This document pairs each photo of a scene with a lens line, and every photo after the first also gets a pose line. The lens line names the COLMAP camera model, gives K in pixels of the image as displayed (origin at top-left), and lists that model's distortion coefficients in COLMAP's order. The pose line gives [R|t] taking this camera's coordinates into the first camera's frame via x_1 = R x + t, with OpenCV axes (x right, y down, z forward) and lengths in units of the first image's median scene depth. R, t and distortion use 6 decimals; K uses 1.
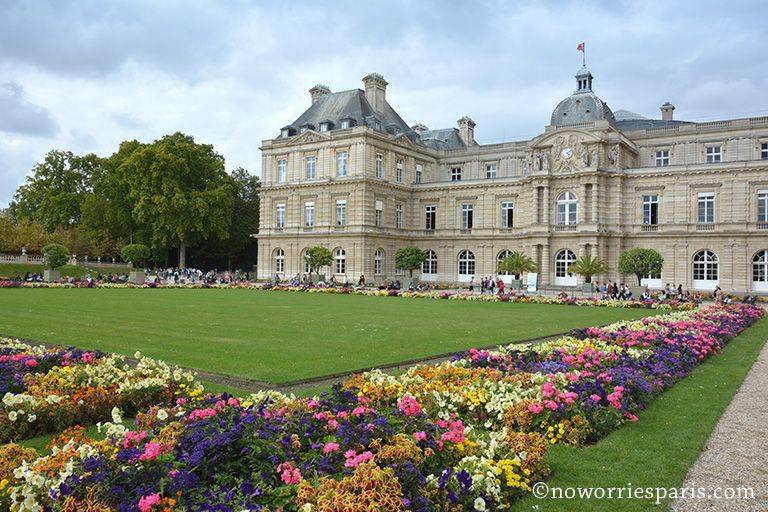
lens RADIAL K [[655.5, 0, 364.9], [0, 655.5, 254.1], [0, 0, 1]] dist [-0.014008, 0.004848]
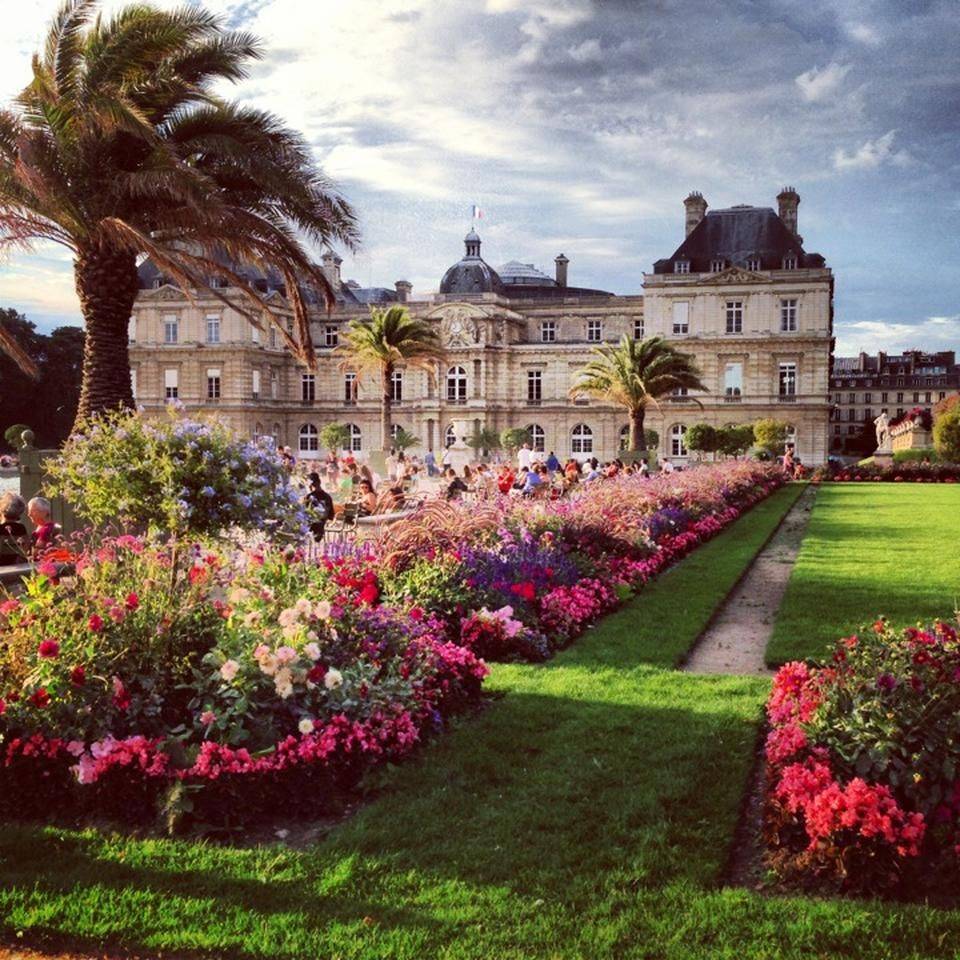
lens RADIAL K [[1595.2, 0, 472.2], [0, 1595.2, 480.8], [0, 0, 1]] dist [0.435479, 0.000000]
pose [[0.950110, -0.024391, 0.310961, -0.428999], [0.008441, 0.998583, 0.052537, -0.048566], [-0.311802, -0.047291, 0.948969, -1.320954]]
